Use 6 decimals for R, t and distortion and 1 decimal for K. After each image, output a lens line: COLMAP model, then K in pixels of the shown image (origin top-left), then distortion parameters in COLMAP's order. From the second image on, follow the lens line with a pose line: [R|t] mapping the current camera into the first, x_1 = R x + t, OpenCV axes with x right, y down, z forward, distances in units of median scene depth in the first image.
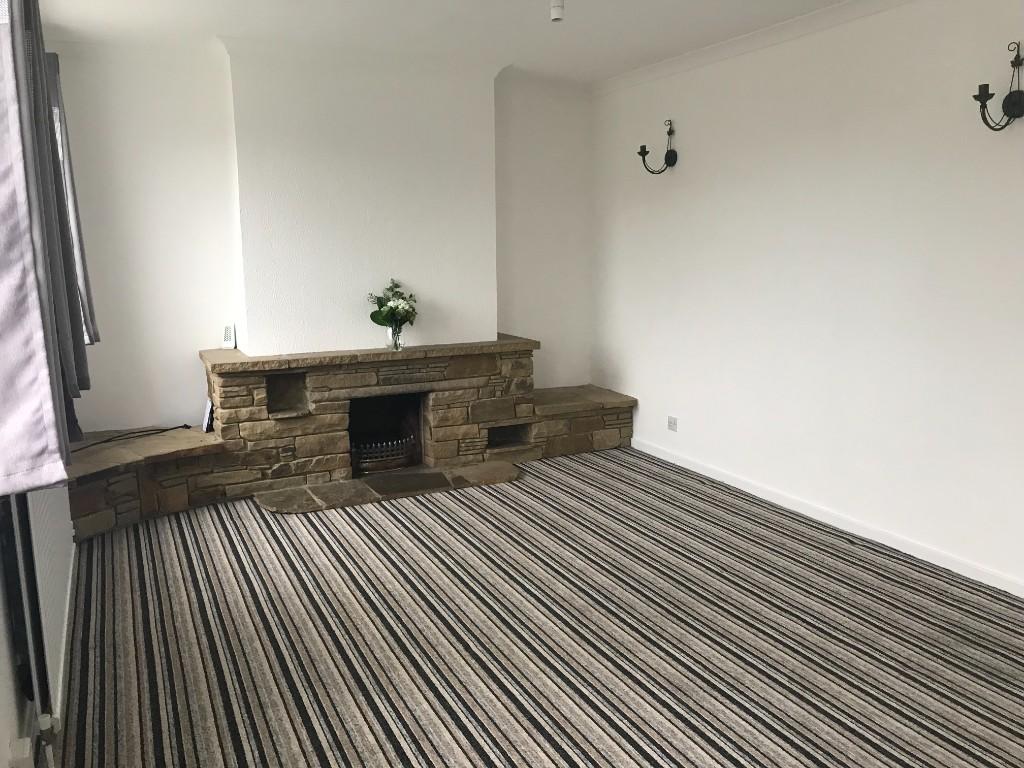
lens RADIAL K [[835.6, 0, 508.4], [0, 835.6, 367.9], [0, 0, 1]] dist [0.096722, -0.197967]
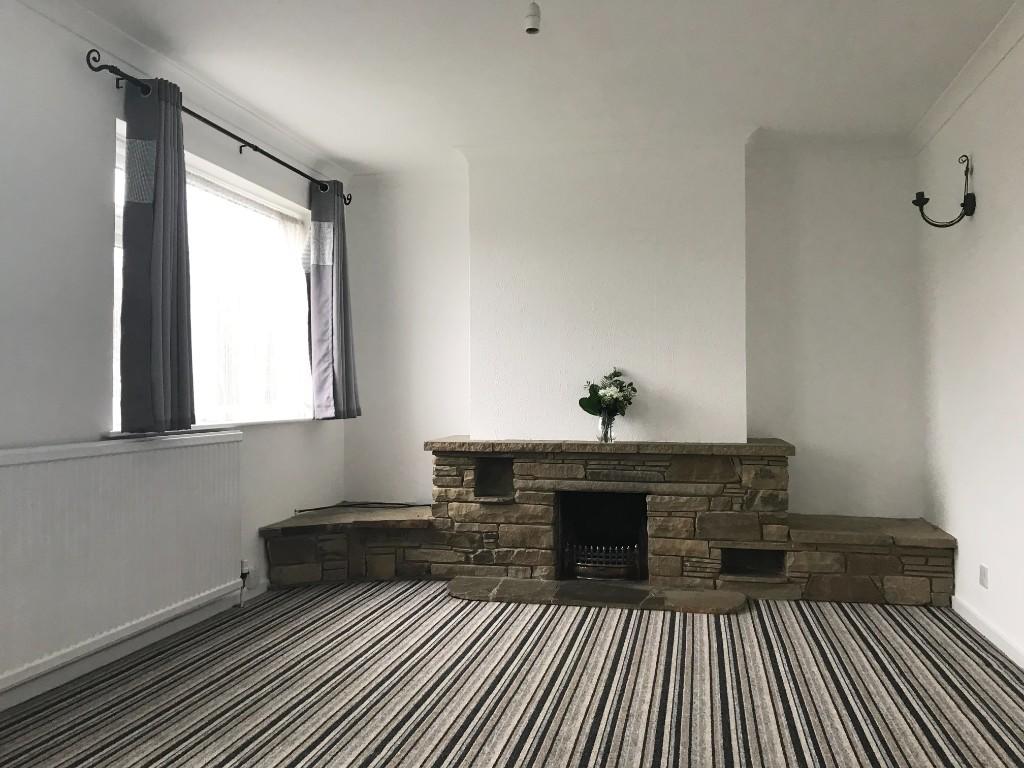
lens RADIAL K [[835.6, 0, 508.4], [0, 835.6, 367.9], [0, 0, 1]] dist [0.096722, -0.197967]
pose [[0.784987, -0.008046, -0.619460, 0.353616], [-0.100825, 0.984925, -0.140560, 0.038497], [0.611252, 0.172795, 0.772342, 0.220126]]
